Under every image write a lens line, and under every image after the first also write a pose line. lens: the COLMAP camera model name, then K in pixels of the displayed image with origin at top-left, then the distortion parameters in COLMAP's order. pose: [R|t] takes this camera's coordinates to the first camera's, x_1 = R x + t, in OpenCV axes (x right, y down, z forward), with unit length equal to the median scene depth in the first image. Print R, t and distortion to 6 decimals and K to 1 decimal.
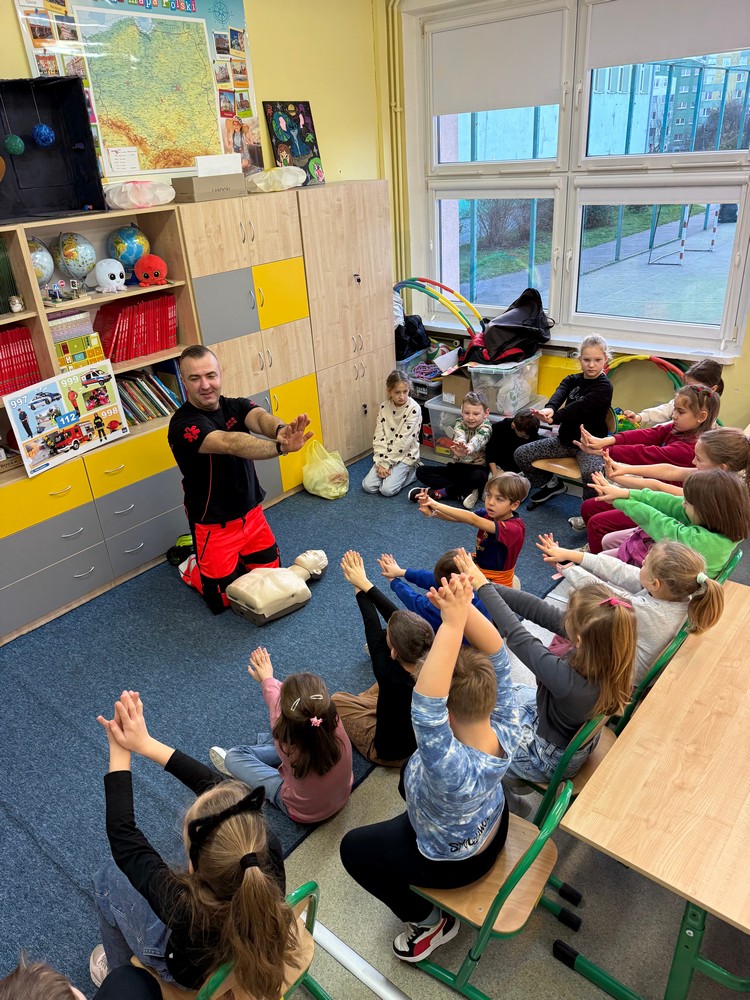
lens RADIAL K [[702.3, 0, 379.5], [0, 702.3, 503.6], [0, 0, 1]] dist [0.014009, -0.016205]
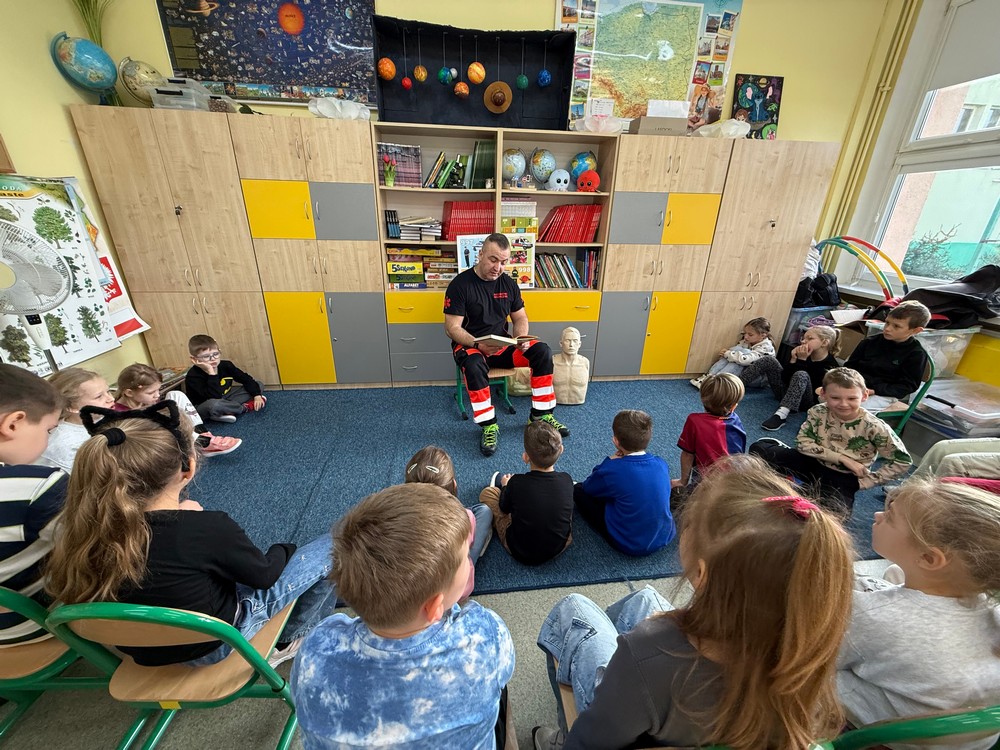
lens RADIAL K [[398.1, 0, 500.5], [0, 398.1, 372.9], [0, 0, 1]] dist [0.006821, -0.001281]
pose [[0.725972, 0.322048, -0.607660, 0.144680], [-0.363676, 0.929703, 0.058241, 0.038641], [0.583700, 0.178710, 0.792059, 0.308512]]
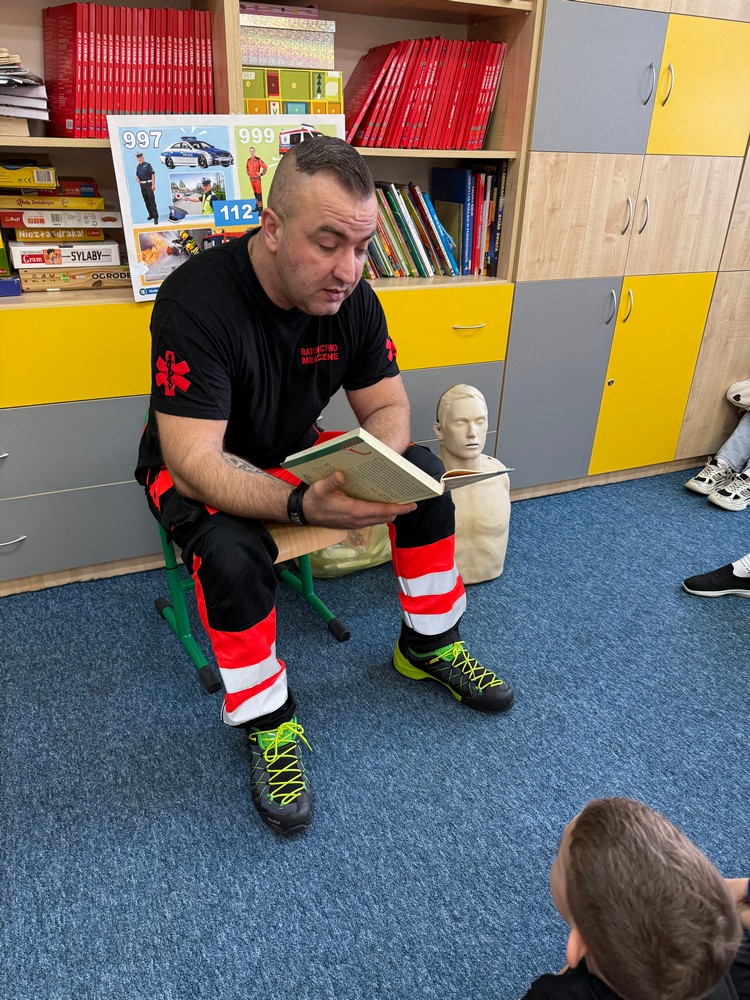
lens RADIAL K [[702.3, 0, 373.0], [0, 702.3, 502.7], [0, 0, 1]] dist [0.014009, -0.016205]
pose [[0.888347, 0.280094, -0.363850, -0.092200], [-0.274992, 0.959114, 0.066934, 0.018416], [0.367722, 0.040595, 0.929049, 0.485630]]
